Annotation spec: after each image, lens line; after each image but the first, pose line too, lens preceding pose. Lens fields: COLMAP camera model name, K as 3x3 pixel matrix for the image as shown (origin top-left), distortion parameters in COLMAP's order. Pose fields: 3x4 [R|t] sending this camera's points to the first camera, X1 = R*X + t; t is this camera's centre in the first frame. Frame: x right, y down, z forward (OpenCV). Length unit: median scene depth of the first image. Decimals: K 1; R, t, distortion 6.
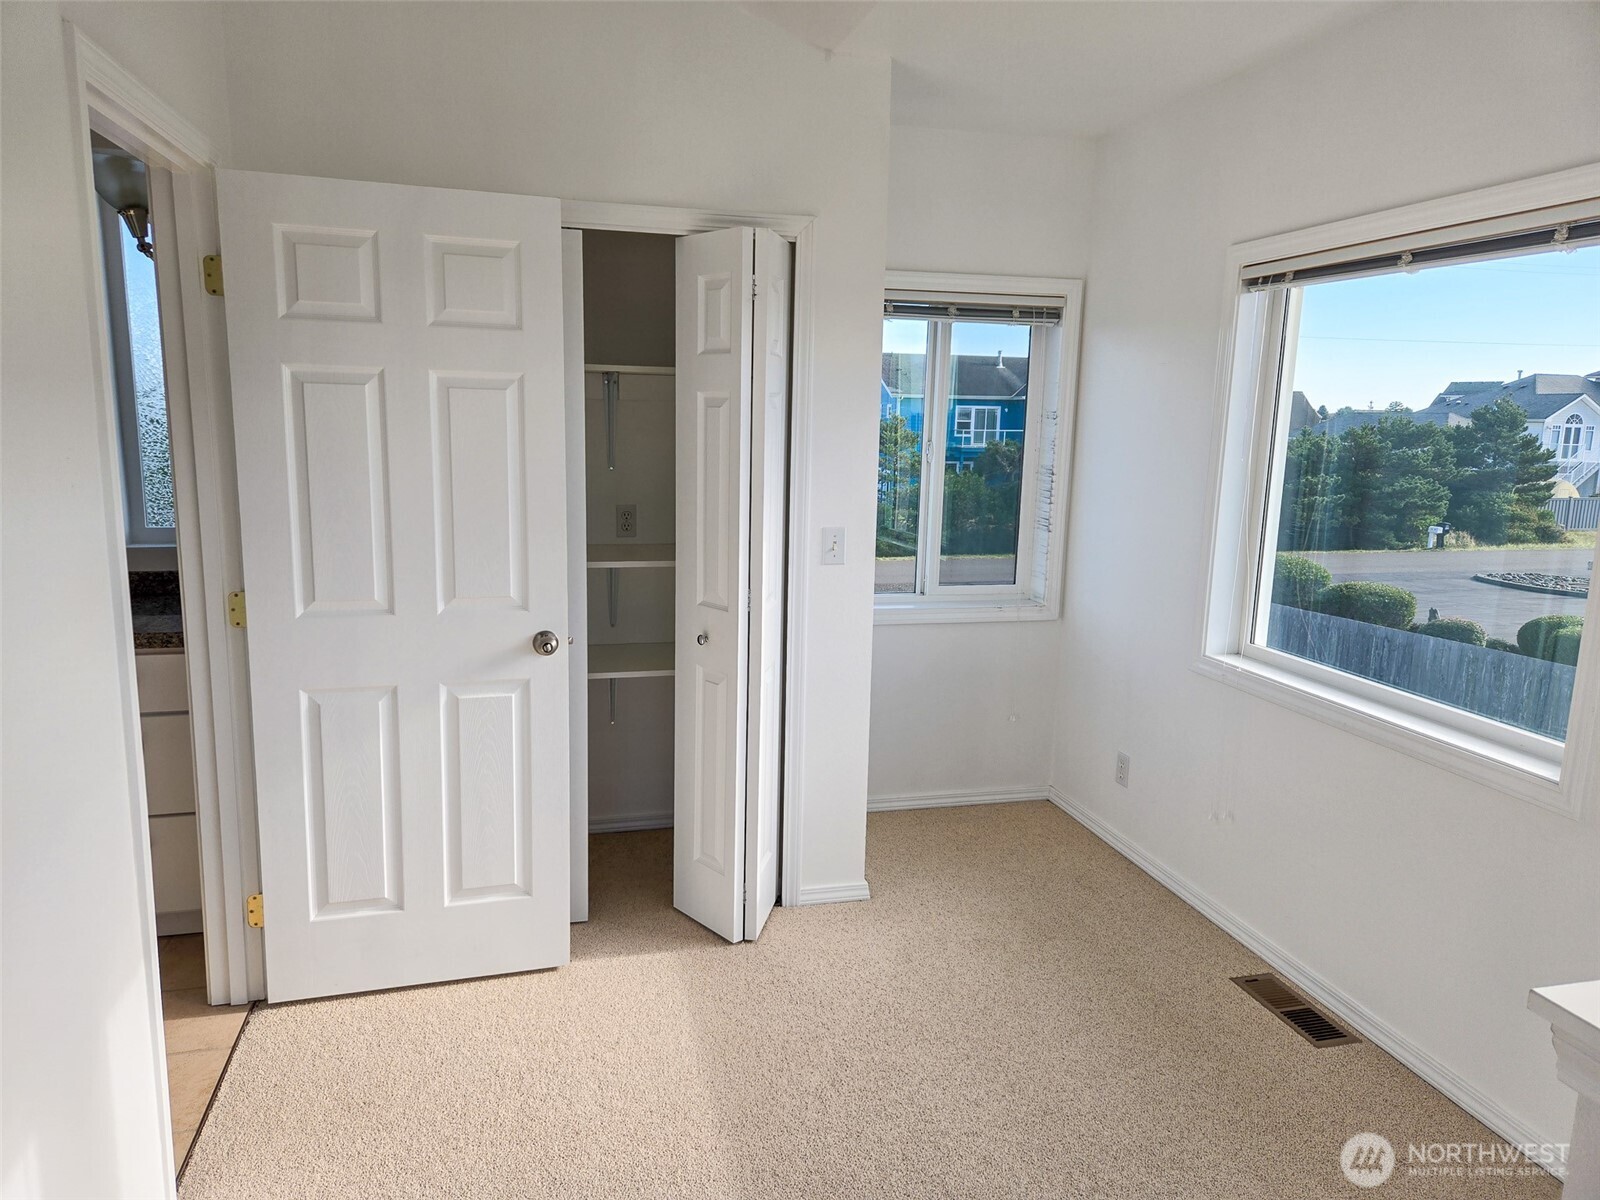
lens RADIAL K [[1053.3, 0, 796.7], [0, 1053.3, 582.4], [0, 0, 1]] dist [0.005622, 0.001221]
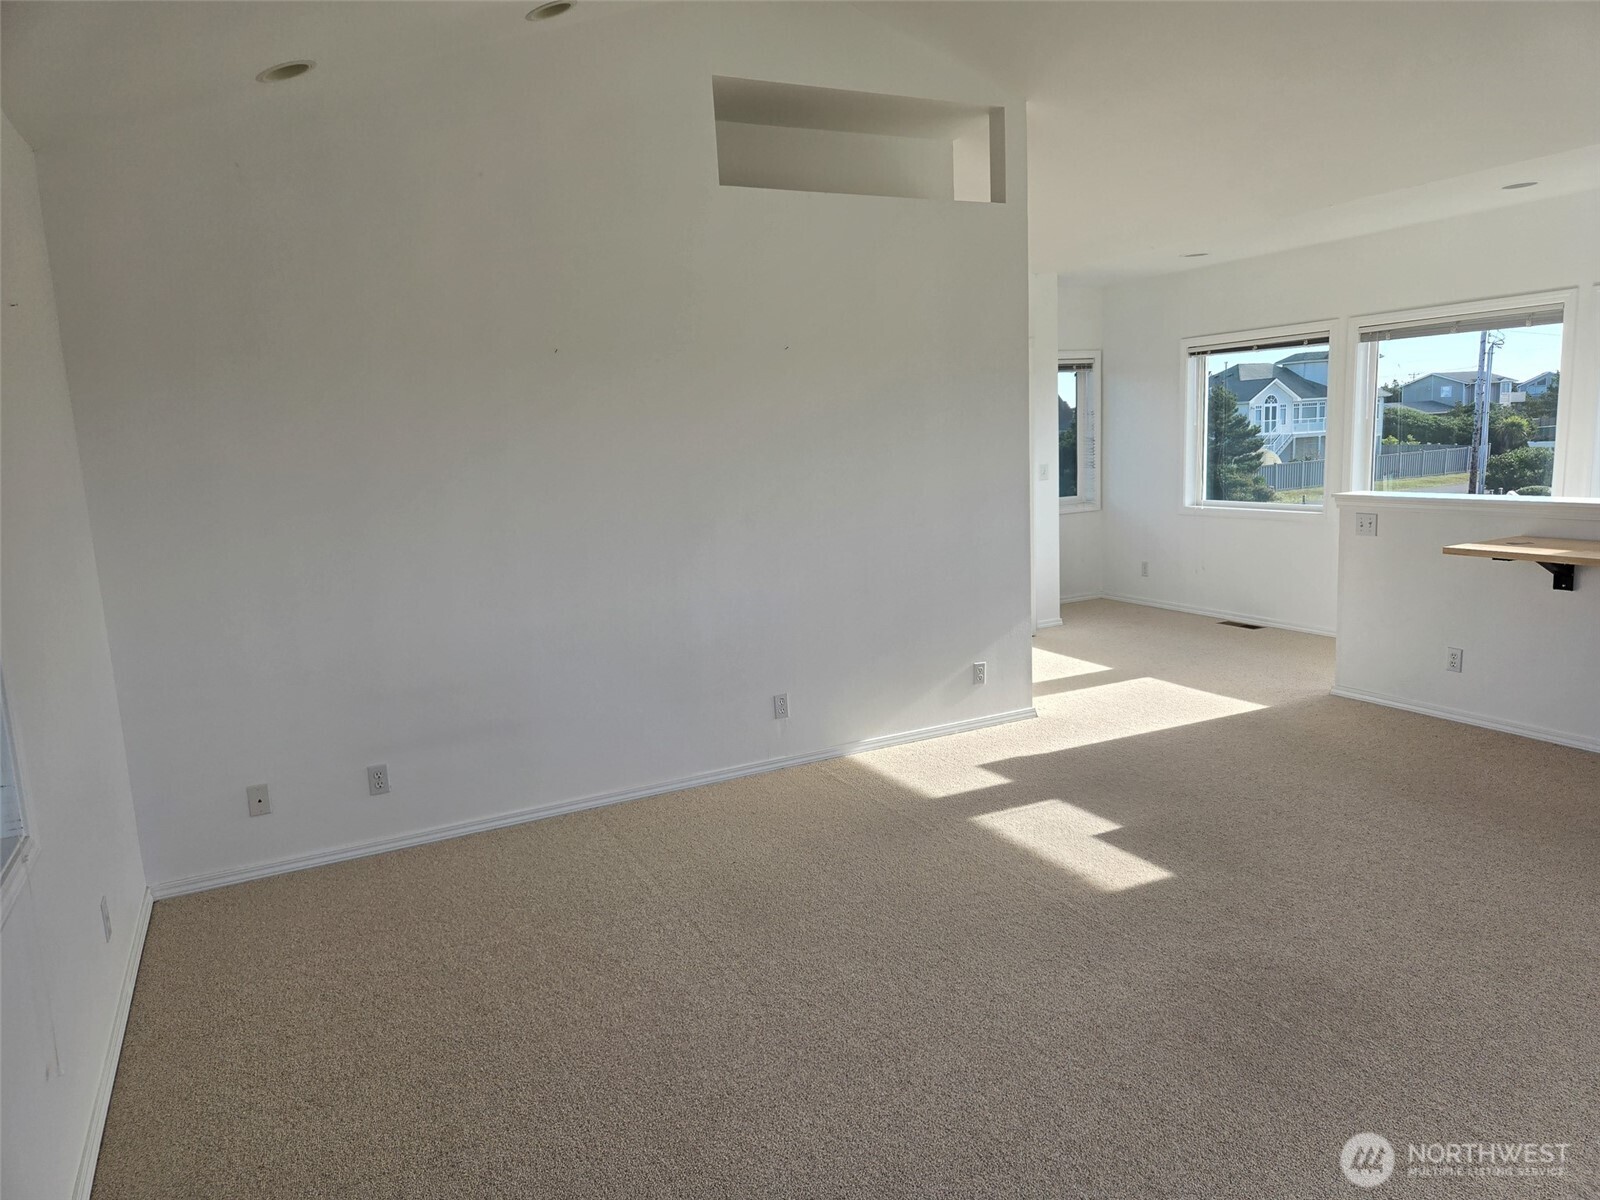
lens RADIAL K [[1062.8, 0, 800.0], [0, 1062.8, 600.0], [0, 0, 1]] dist [-0.002466, -0.000568]
pose [[0.973184, -0.102611, 0.205873, -0.068181], [0.103710, 0.994592, 0.005474, 0.012162], [-0.205322, 0.016024, 0.978563, -0.082306]]
